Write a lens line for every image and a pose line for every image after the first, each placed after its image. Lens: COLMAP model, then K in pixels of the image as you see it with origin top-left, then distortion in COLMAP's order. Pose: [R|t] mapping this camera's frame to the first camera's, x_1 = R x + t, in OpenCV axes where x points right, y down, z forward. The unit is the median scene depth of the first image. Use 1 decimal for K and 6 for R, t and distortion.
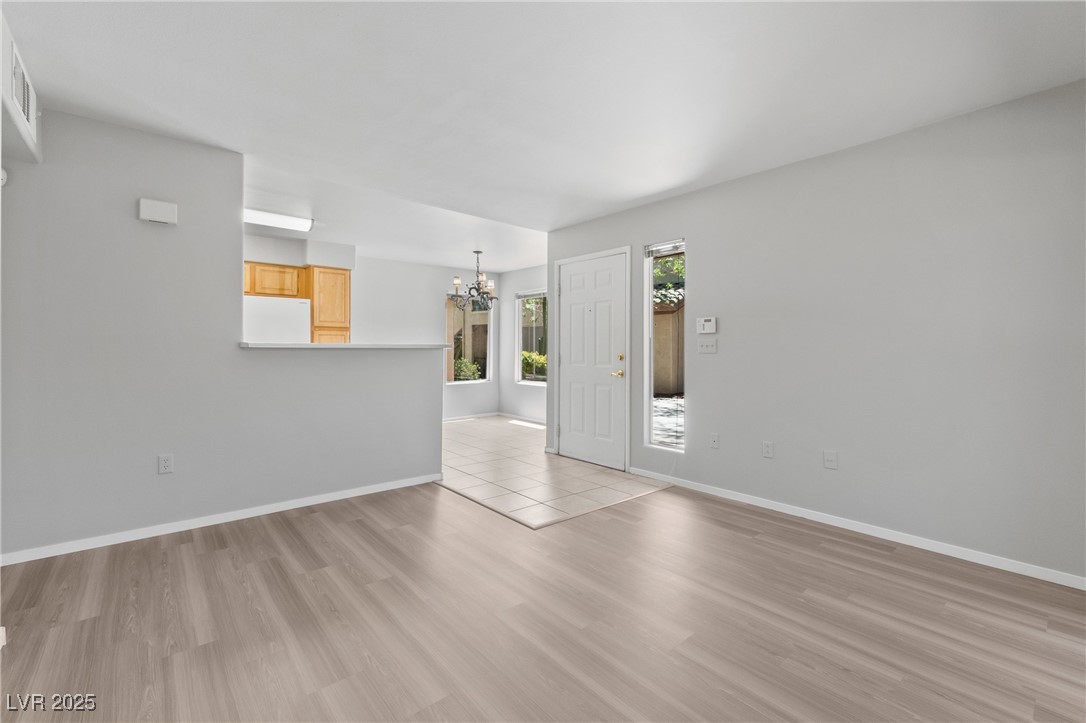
lens RADIAL K [[471.2, 0, 544.6], [0, 471.2, 355.9], [0, 0, 1]] dist [-0.000035, 0.000114]
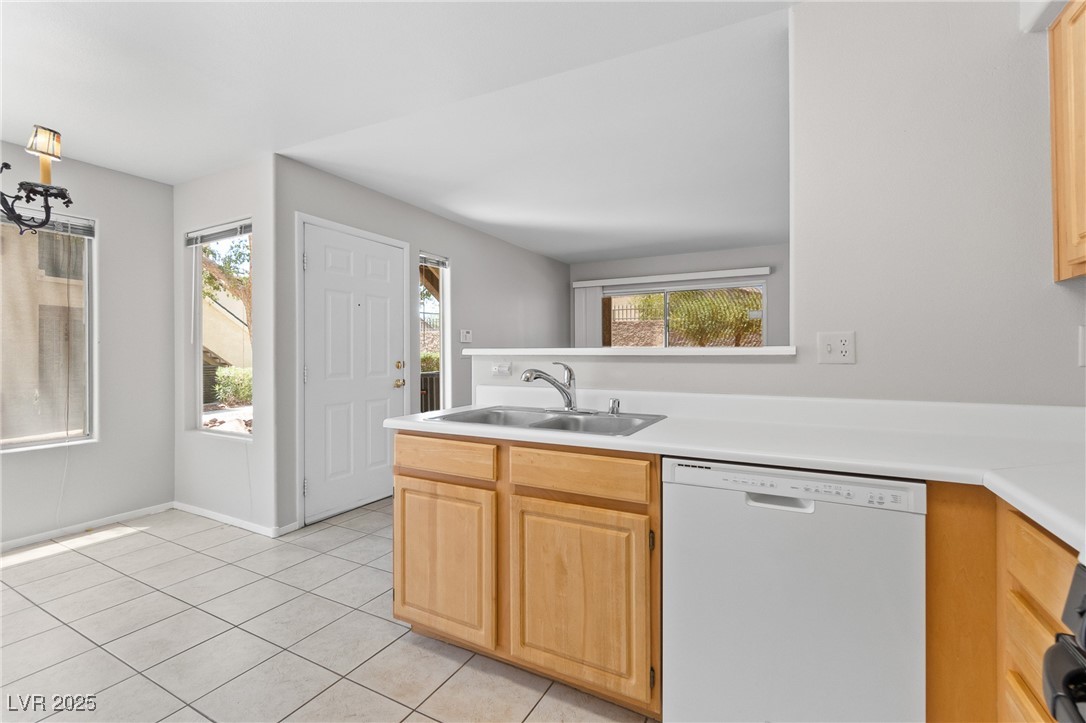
lens RADIAL K [[471.2, 0, 543.6], [0, 471.2, 355.5], [0, 0, 1]] dist [-0.000035, 0.000114]
pose [[-0.371017, -0.003863, 0.928618, -0.761895], [0.012501, 0.999880, 0.009154, -0.019034], [-0.928542, 0.015005, -0.370924, 1.081919]]
